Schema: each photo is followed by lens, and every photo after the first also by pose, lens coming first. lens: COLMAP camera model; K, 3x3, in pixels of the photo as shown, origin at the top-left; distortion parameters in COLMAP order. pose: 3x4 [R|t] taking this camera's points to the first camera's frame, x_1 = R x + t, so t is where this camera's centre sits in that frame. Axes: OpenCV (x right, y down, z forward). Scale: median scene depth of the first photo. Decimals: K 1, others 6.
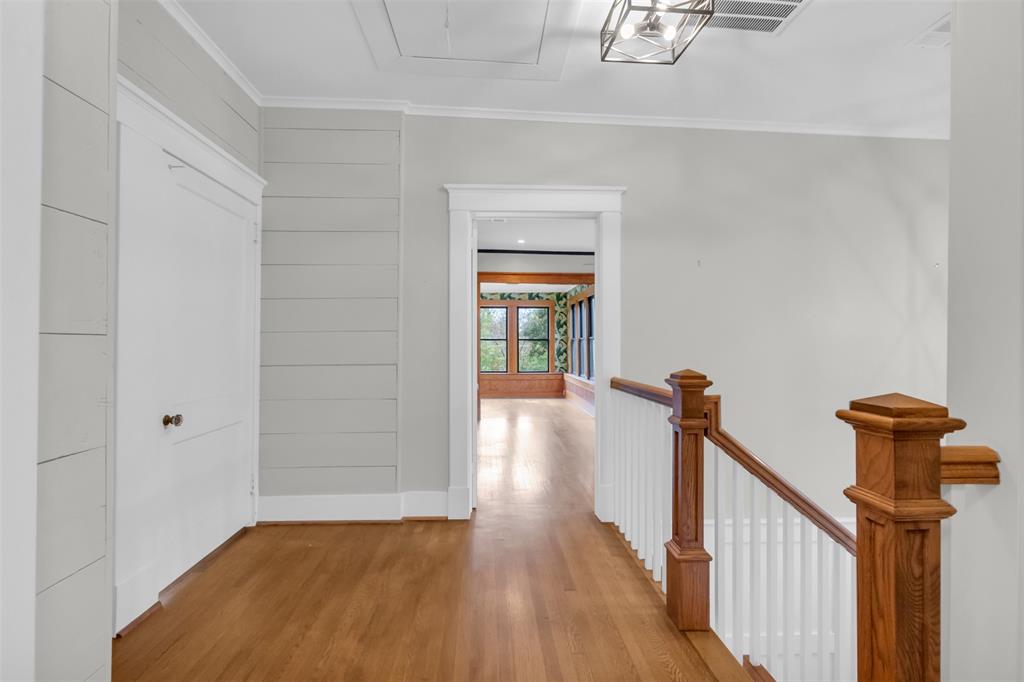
lens RADIAL K [[475.3, 0, 512.0], [0, 475.3, 341.0], [0, 0, 1]] dist [0.002127, 0.000320]
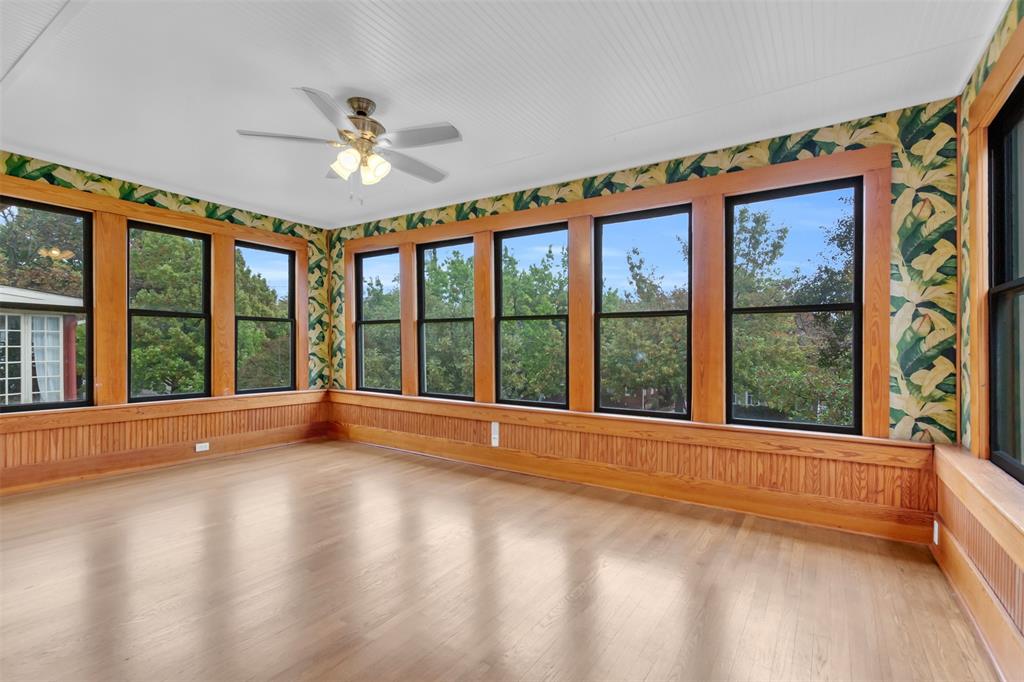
lens RADIAL K [[476.8, 0, 508.7], [0, 476.8, 349.9], [0, 0, 1]] dist [0.000315, -0.000361]
pose [[0.802832, 0.006621, -0.596169, 0.078733], [0.002539, 0.999891, 0.014523, 0.016810], [0.596200, -0.013174, 0.802728, 0.682901]]
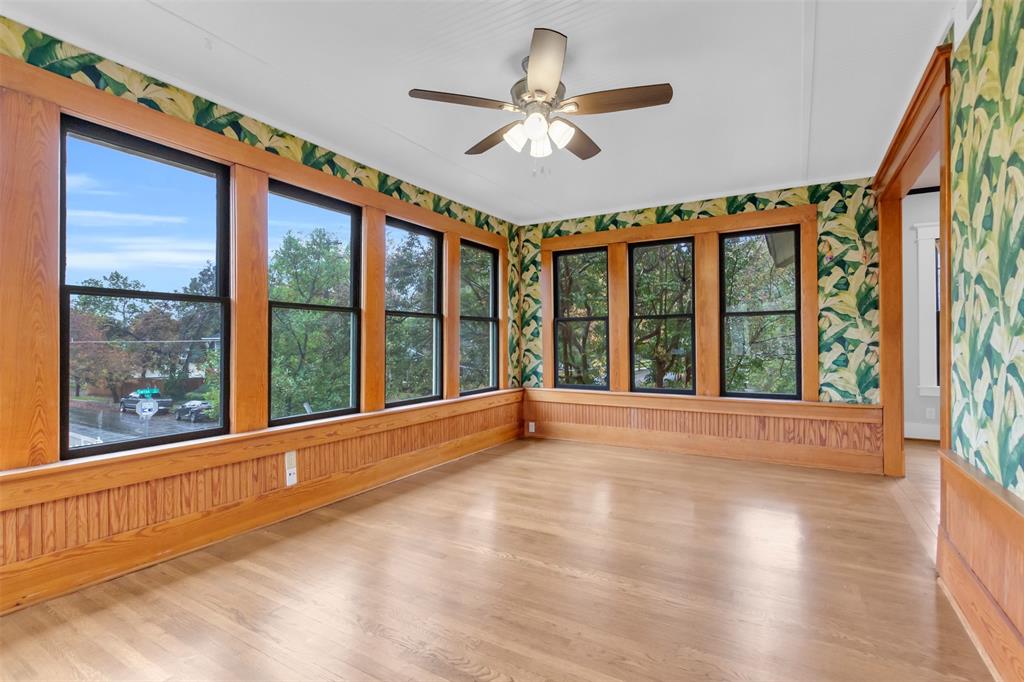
lens RADIAL K [[475.3, 0, 512.0], [0, 475.3, 341.0], [0, 0, 1]] dist [0.002127, 0.000320]
pose [[0.554683, -0.002621, 0.832058, -0.308593], [-0.003900, 0.999976, 0.005750, 0.015709], [-0.832053, -0.006435, 0.554659, 0.728493]]
